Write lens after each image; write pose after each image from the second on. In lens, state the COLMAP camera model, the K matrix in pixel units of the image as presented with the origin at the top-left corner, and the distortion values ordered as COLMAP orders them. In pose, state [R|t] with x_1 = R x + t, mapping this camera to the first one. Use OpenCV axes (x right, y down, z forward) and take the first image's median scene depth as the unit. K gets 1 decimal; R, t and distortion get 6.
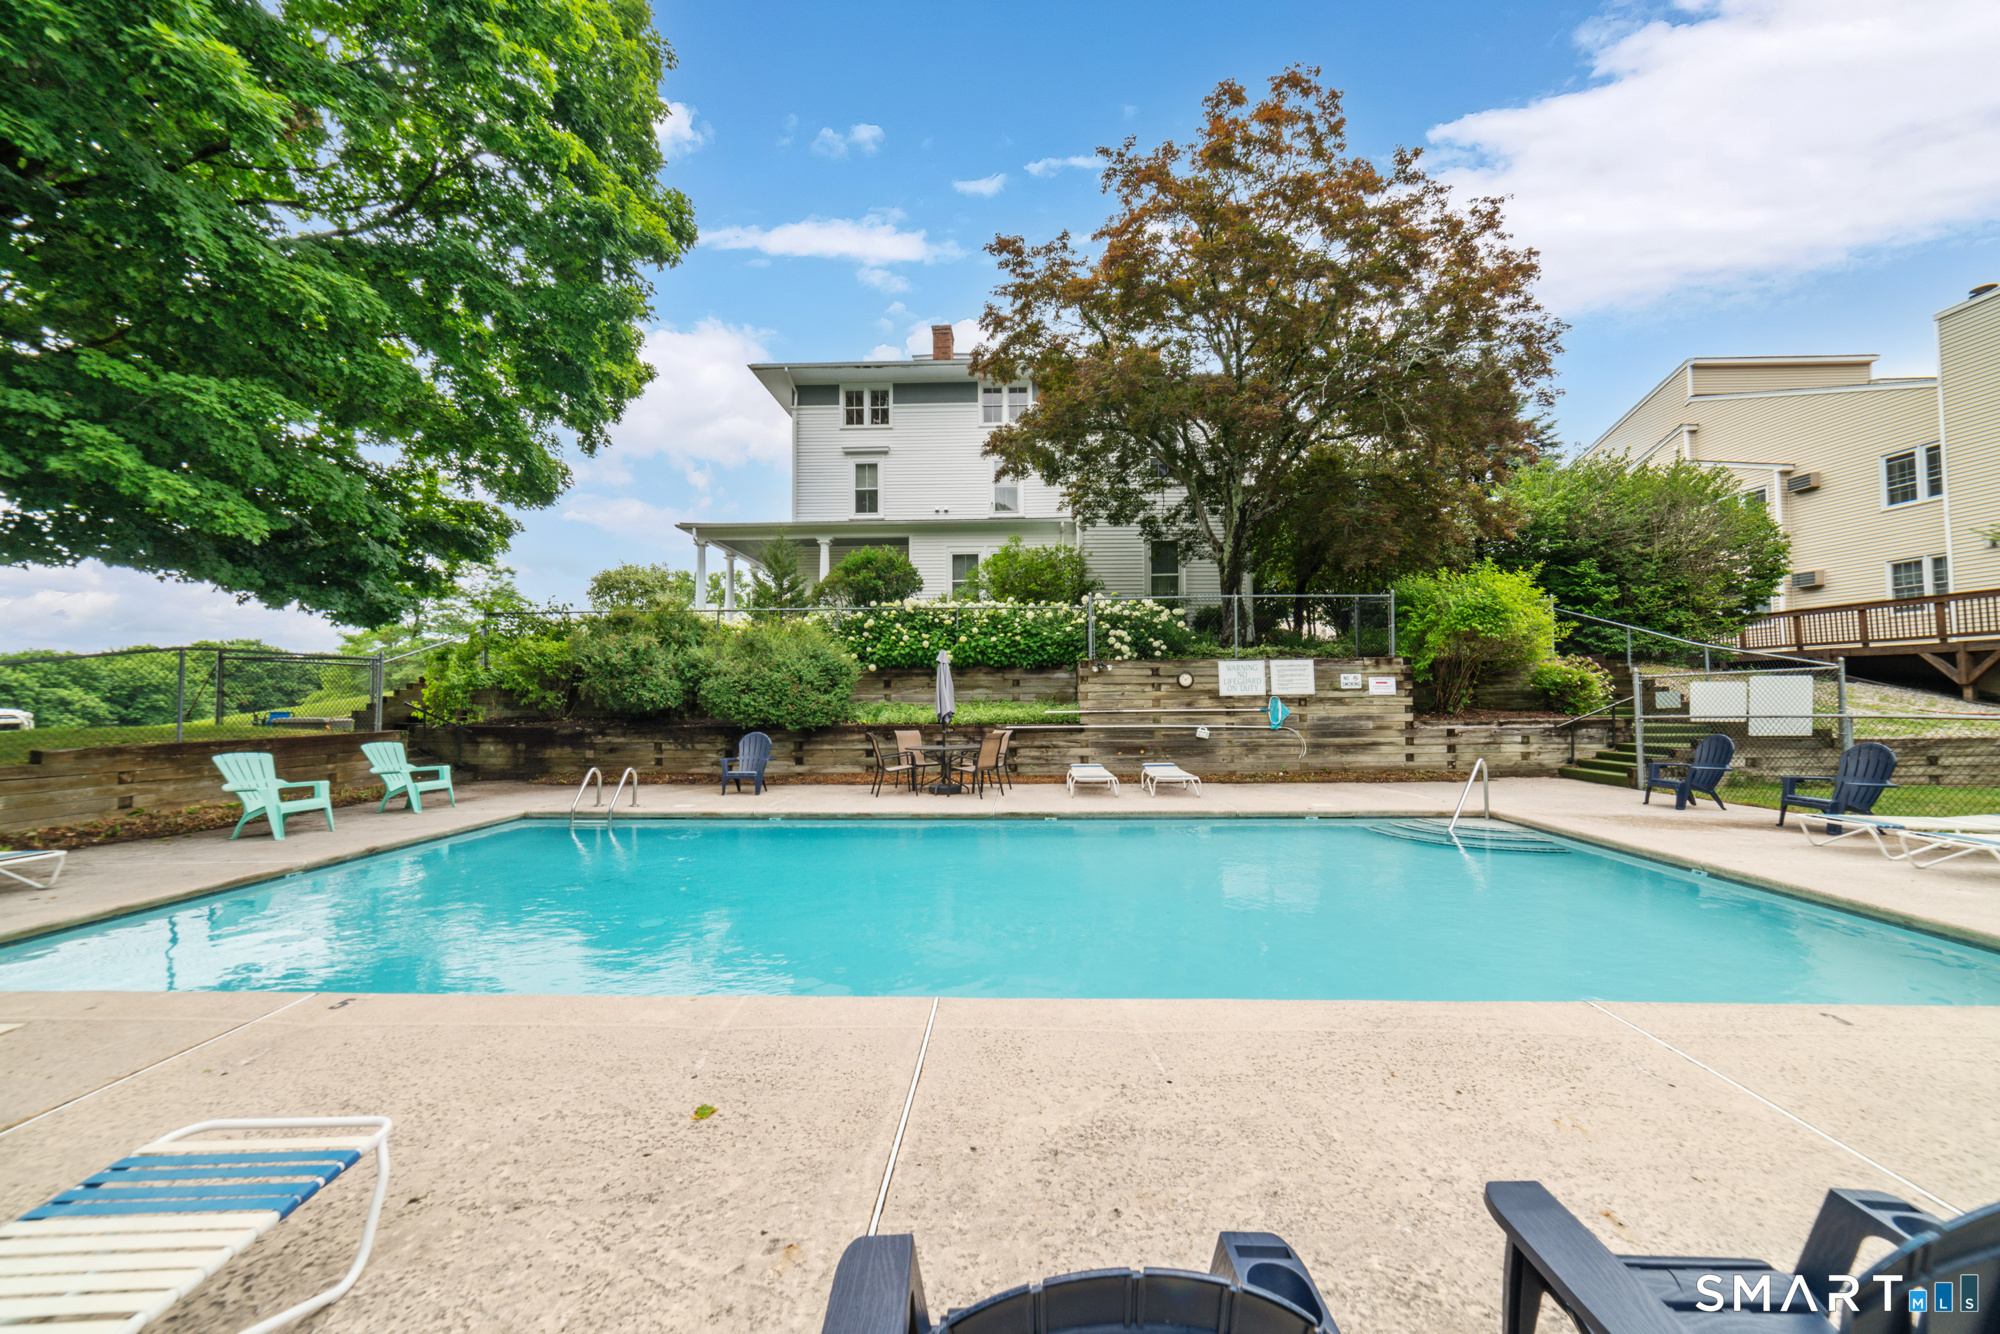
lens RADIAL K [[776.5, 0, 1000.0], [0, 776.5, 667.0], [0, 0, 1]] dist [-0.002342, 0.002834]
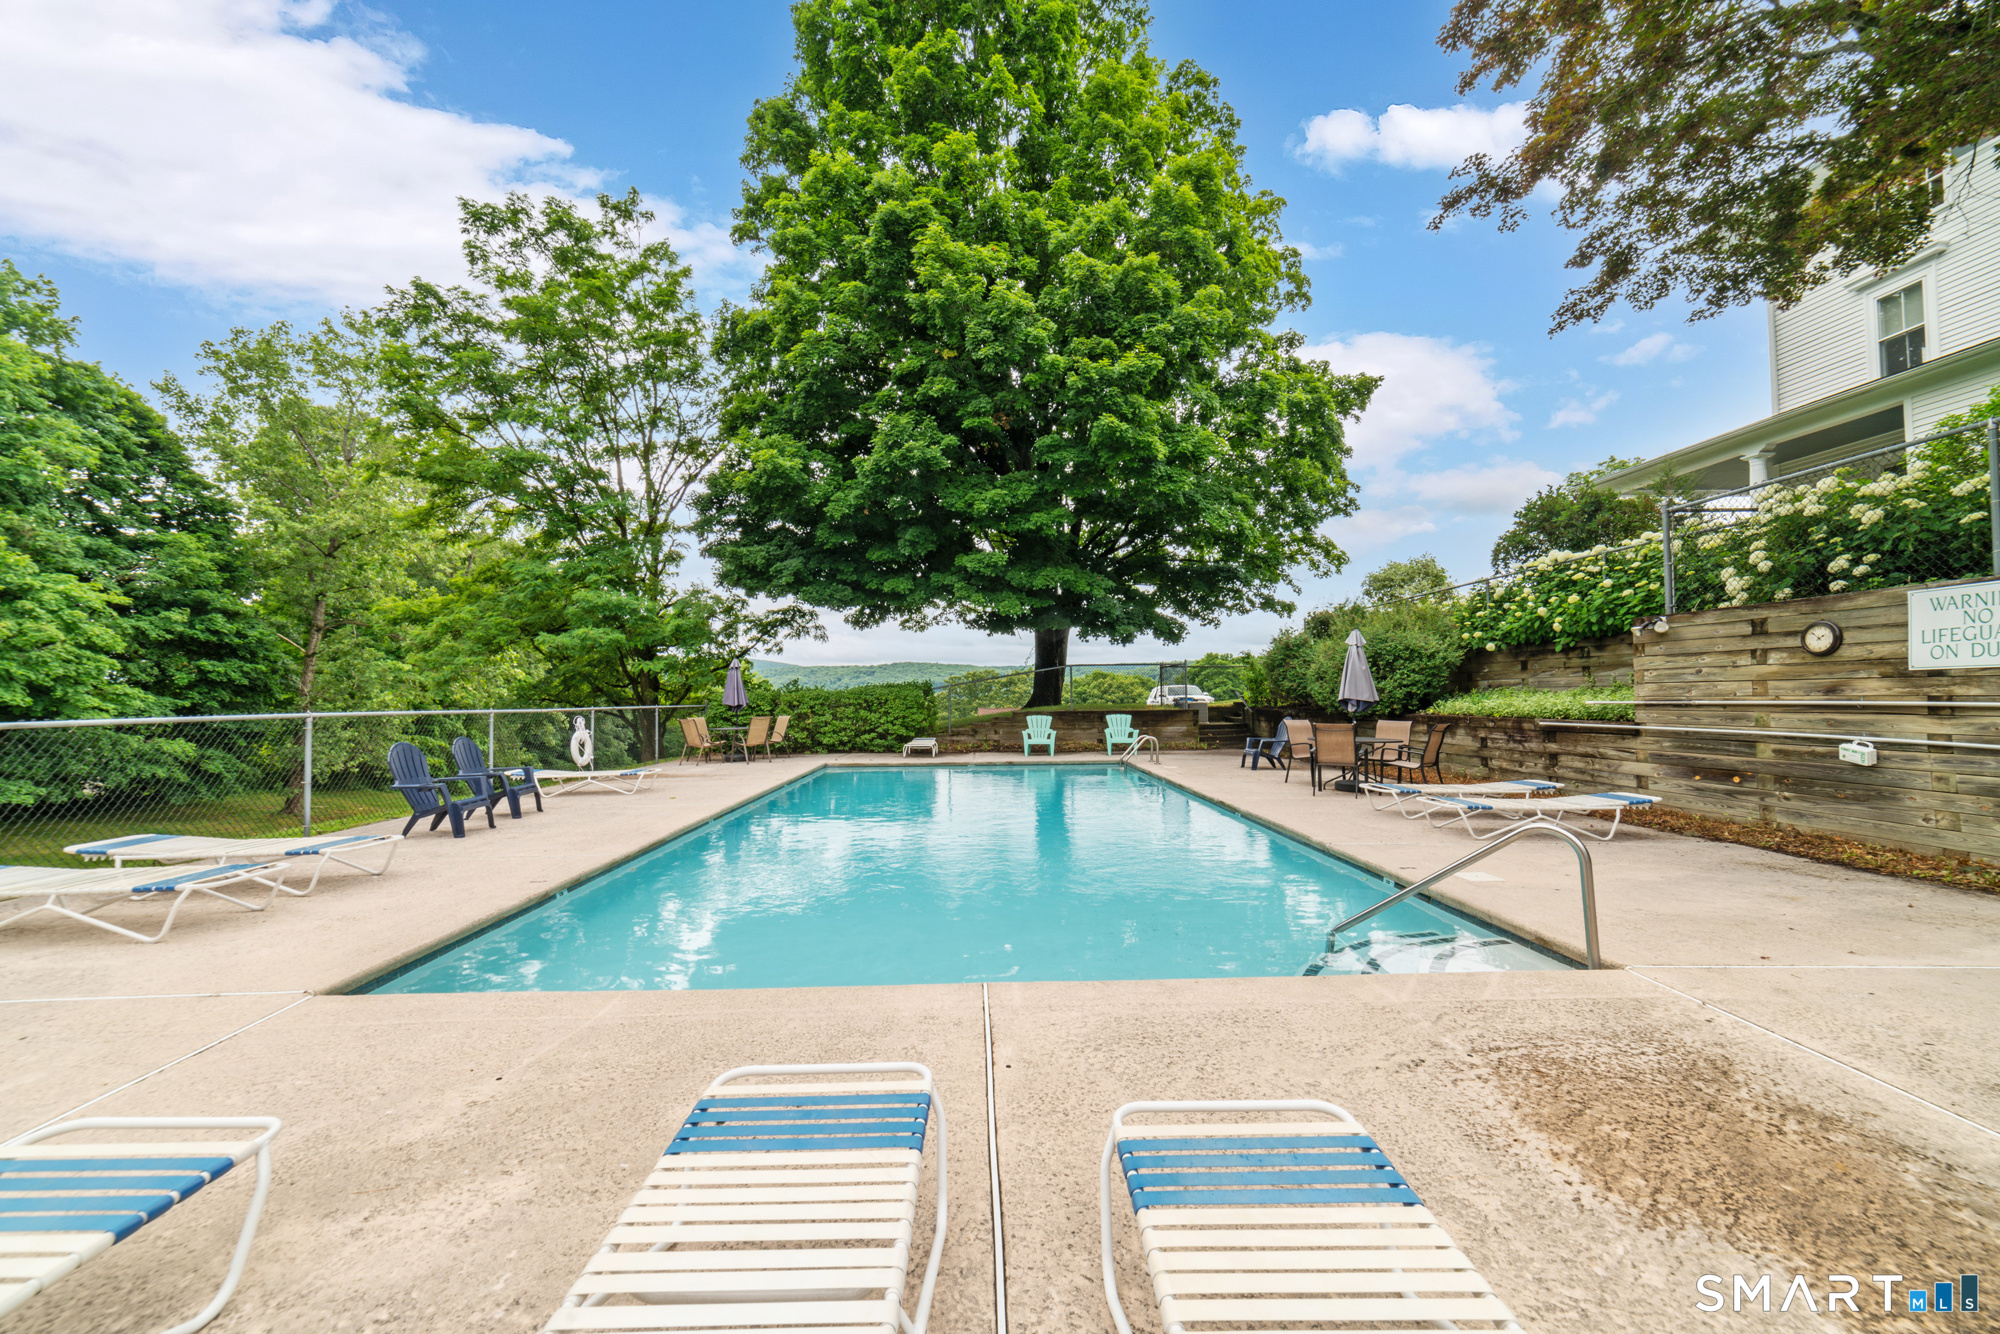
lens RADIAL K [[776.5, 0, 1000.0], [0, 776.5, 667.0], [0, 0, 1]] dist [-0.002342, 0.002834]
pose [[0.774433, -0.011245, -0.632556, 0.135059], [0.022994, 0.999682, 0.010379, 0.015688], [0.632238, -0.022583, 0.774445, 0.281705]]
